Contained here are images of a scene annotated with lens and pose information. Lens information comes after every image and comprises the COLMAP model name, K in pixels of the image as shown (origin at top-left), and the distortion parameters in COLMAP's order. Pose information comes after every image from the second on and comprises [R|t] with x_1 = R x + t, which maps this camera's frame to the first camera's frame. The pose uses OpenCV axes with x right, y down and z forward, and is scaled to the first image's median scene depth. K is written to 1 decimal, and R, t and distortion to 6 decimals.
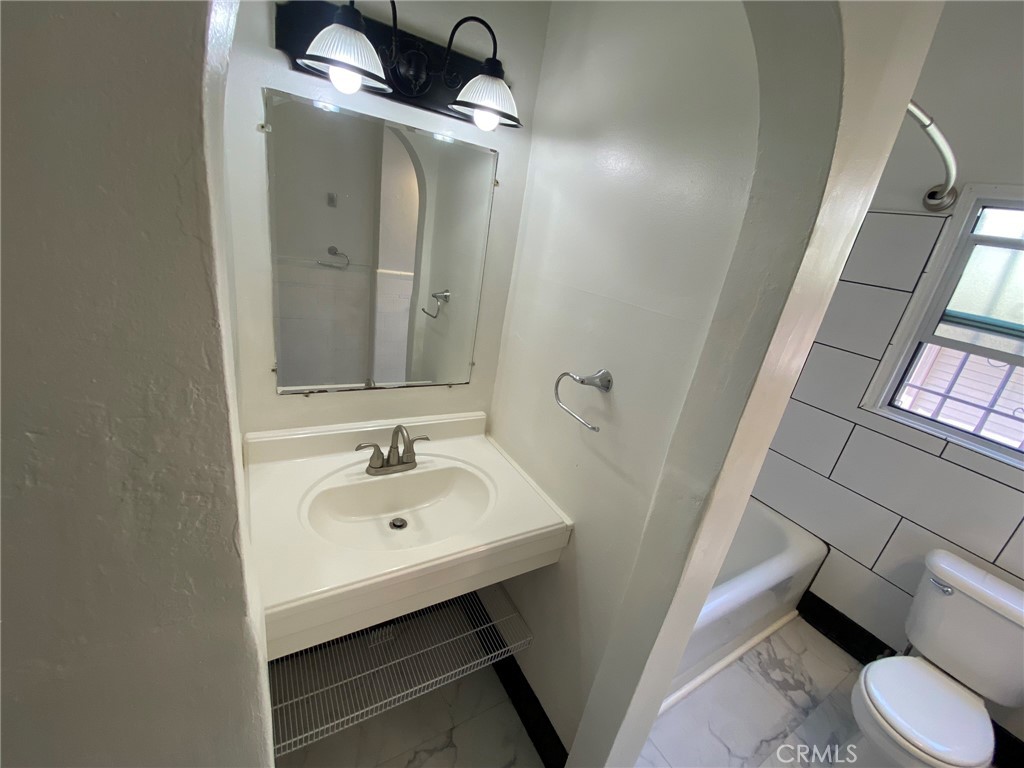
lens RADIAL K [[418.4, 0, 508.9], [0, 418.4, 382.0], [0, 0, 1]] dist [0.006496, -0.014185]
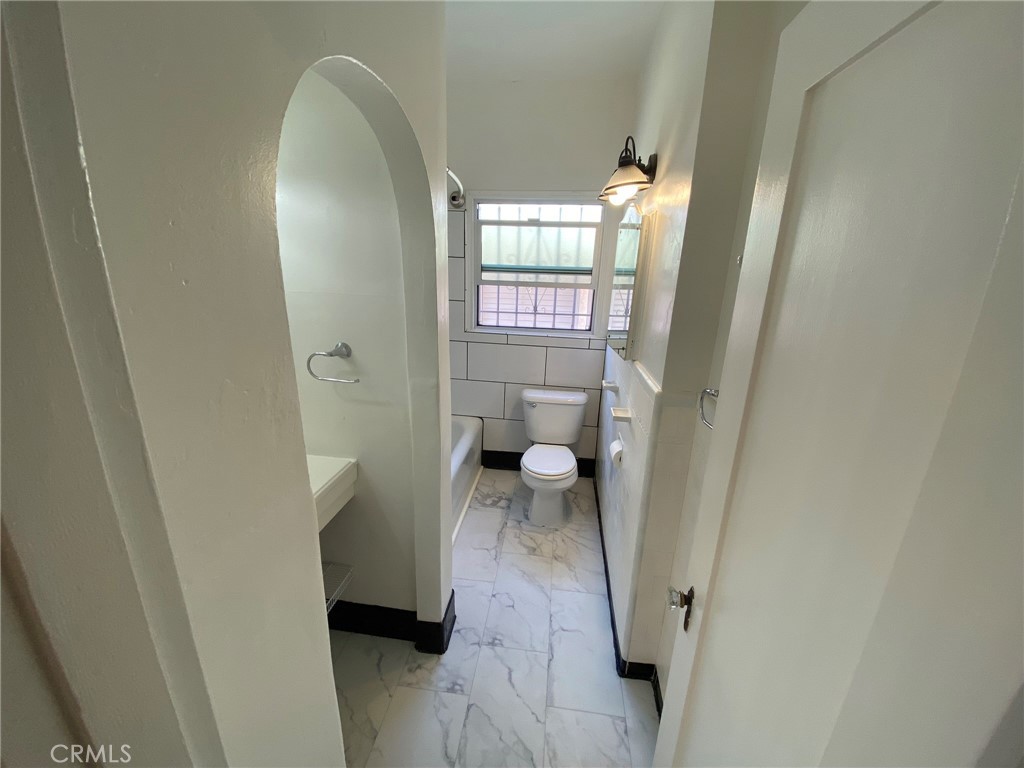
lens RADIAL K [[417.8, 0, 508.2], [0, 417.8, 387.4], [0, 0, 1]] dist [0.053695, -0.033375]
pose [[0.616673, -0.357820, 0.701198, -0.343106], [0.333502, 0.925595, 0.179029, 0.031115], [-0.713085, 0.123448, 0.690123, -0.272190]]
